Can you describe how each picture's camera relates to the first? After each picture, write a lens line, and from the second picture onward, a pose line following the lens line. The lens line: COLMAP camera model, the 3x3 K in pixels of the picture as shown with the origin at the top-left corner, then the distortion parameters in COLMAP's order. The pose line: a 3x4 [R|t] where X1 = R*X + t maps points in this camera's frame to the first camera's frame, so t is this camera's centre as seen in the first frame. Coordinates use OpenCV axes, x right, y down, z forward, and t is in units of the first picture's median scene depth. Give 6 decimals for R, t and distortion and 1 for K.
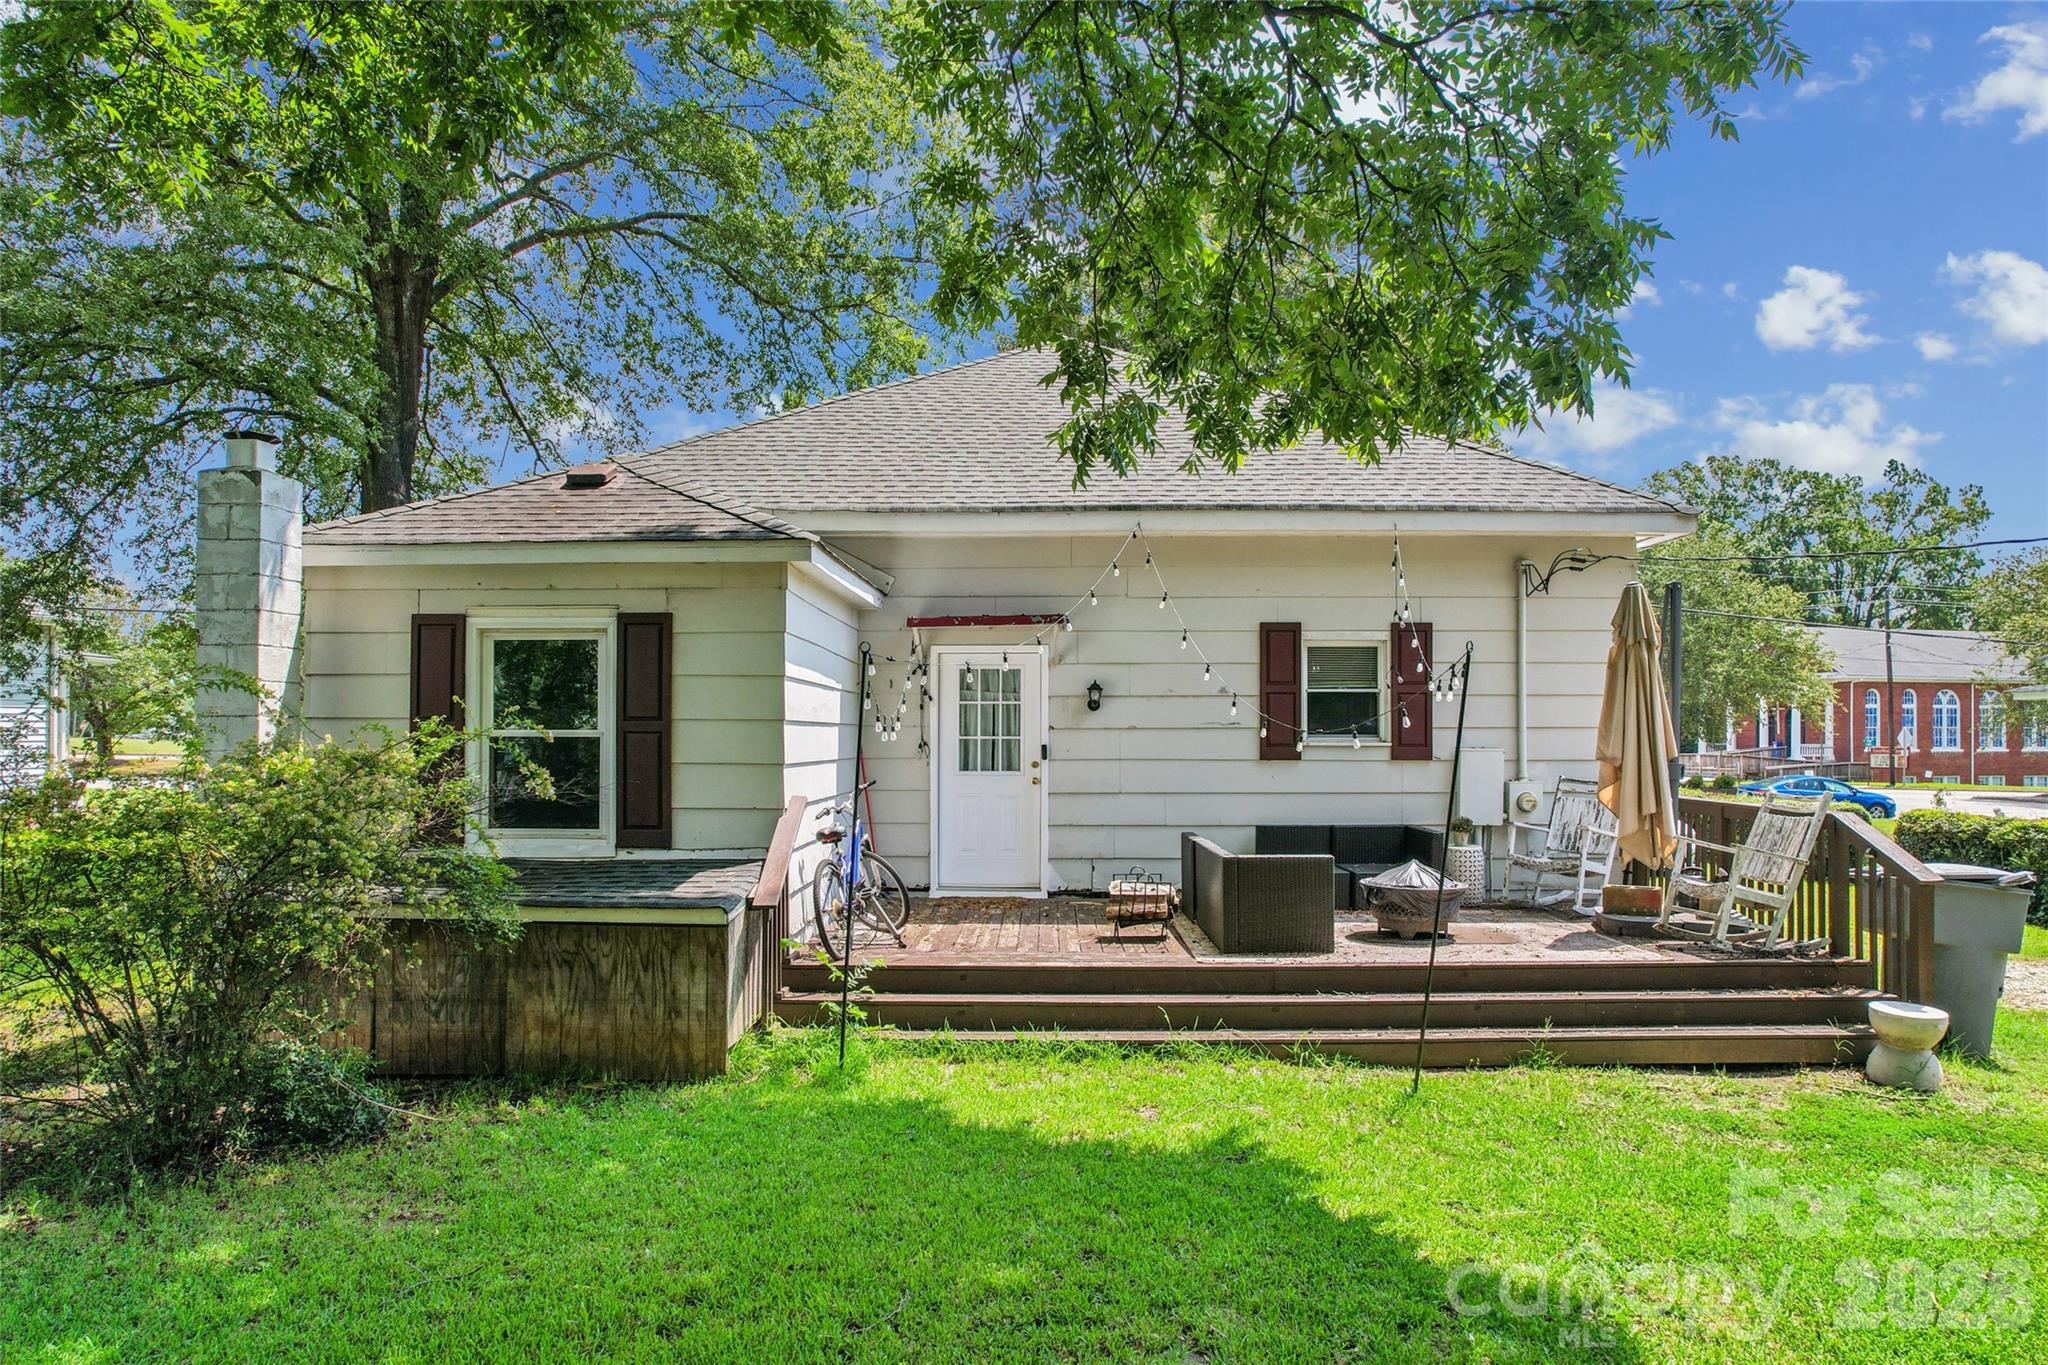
lens RADIAL K [[1292.1, 0, 1024.0], [0, 1292.1, 682.5], [0, 0, 1]] dist [-0.053648, 0.000120]
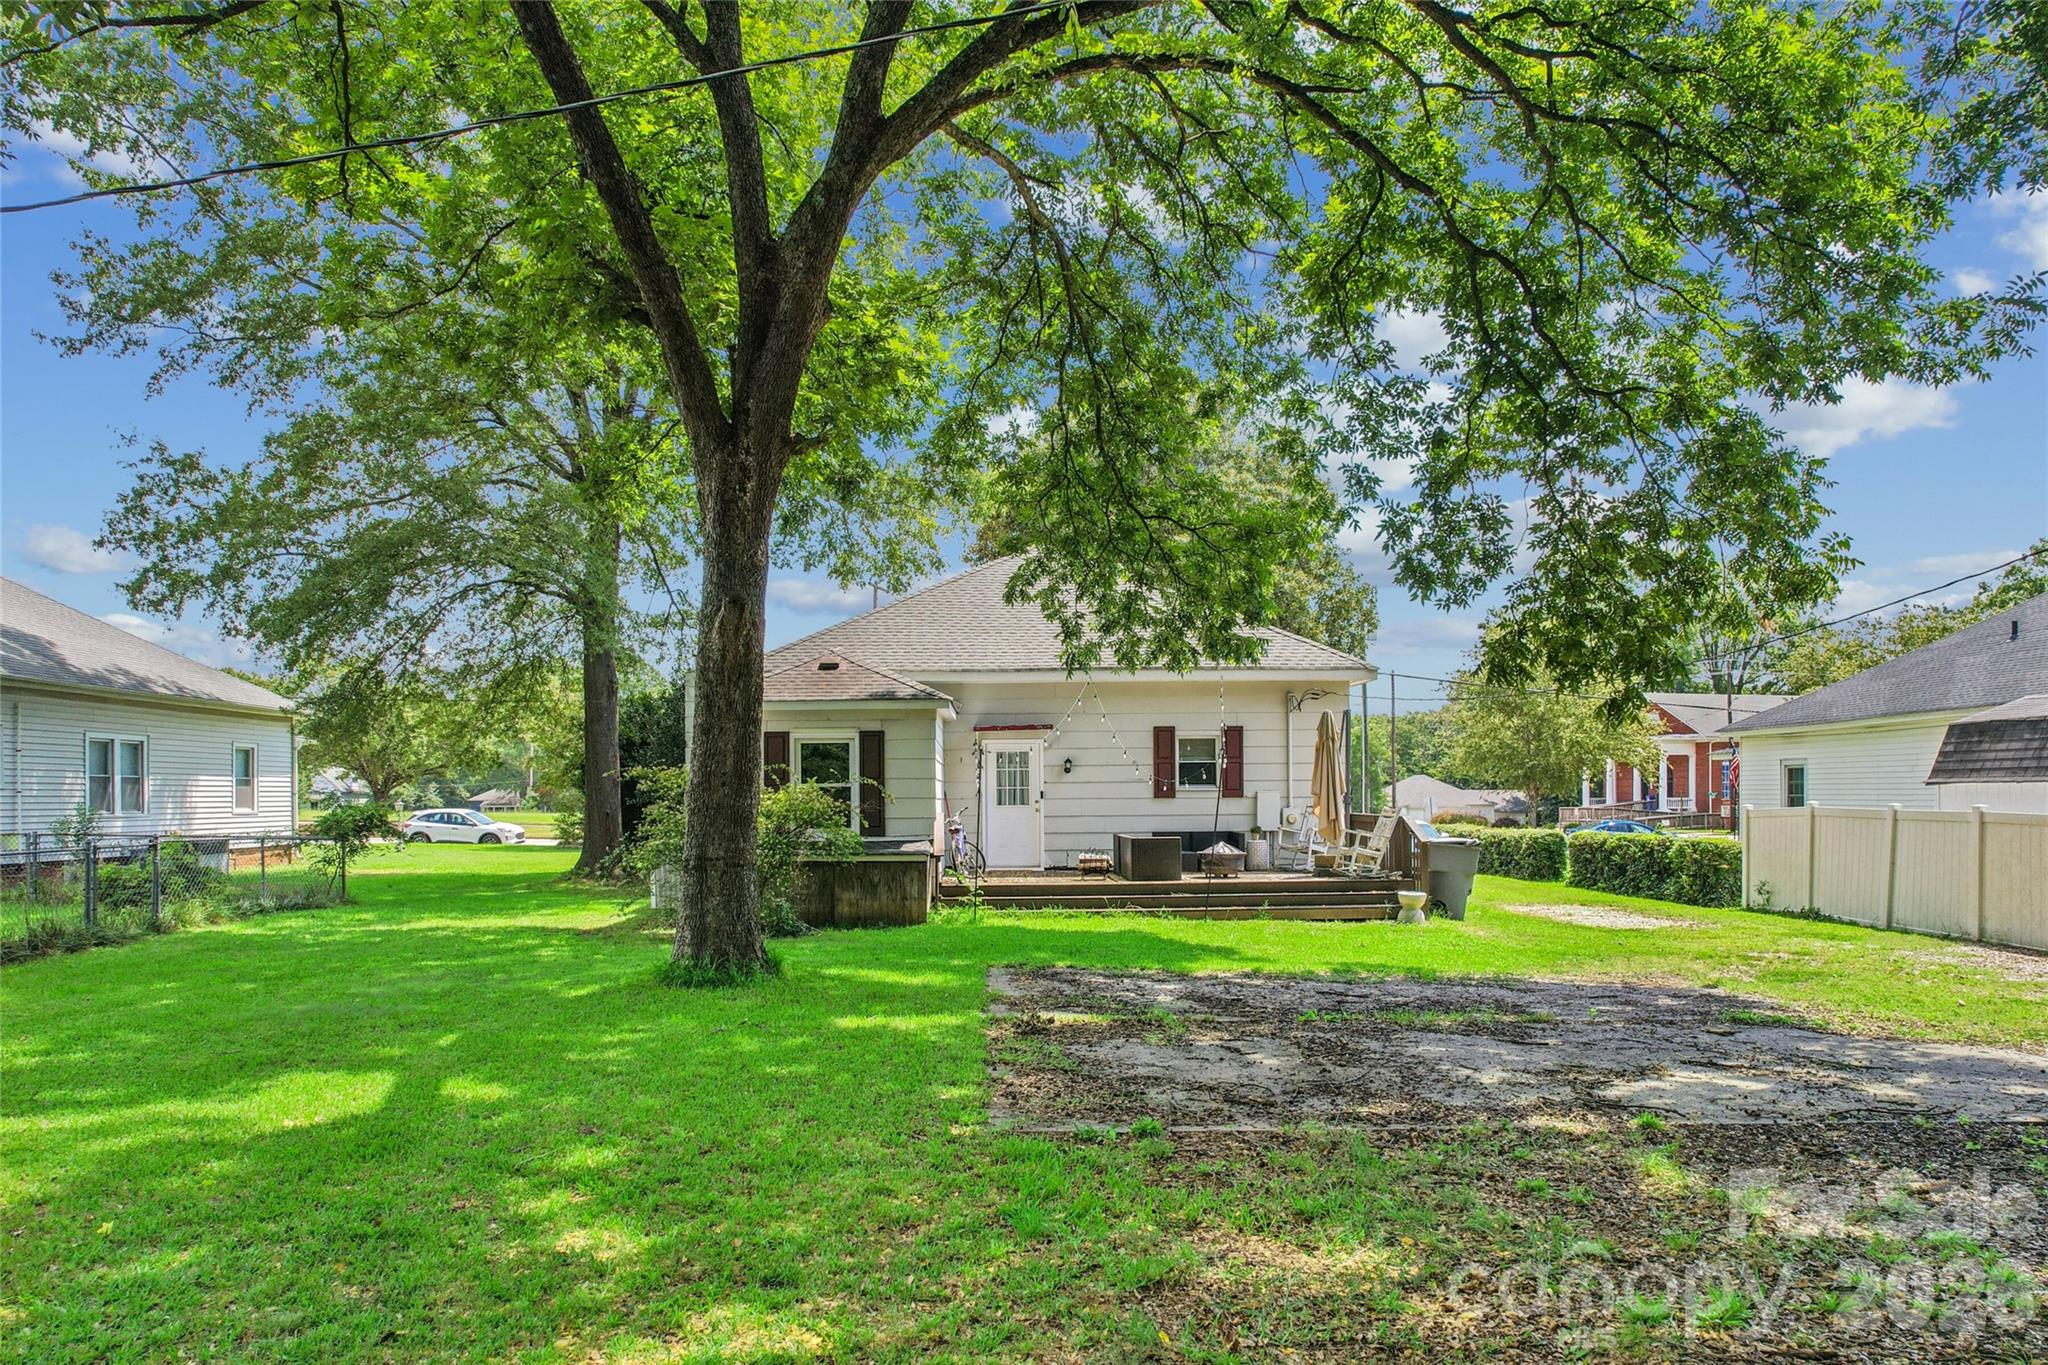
lens RADIAL K [[1236.7, 0, 966.6], [0, 1236.7, 805.9], [0, 0, 1]] dist [0.000004, 0.000076]
pose [[0.999956, -0.009338, -0.000854, -0.101659], [0.009368, 0.998842, 0.047191, -0.019134], [0.000412, -0.047197, 0.998886, -0.897584]]
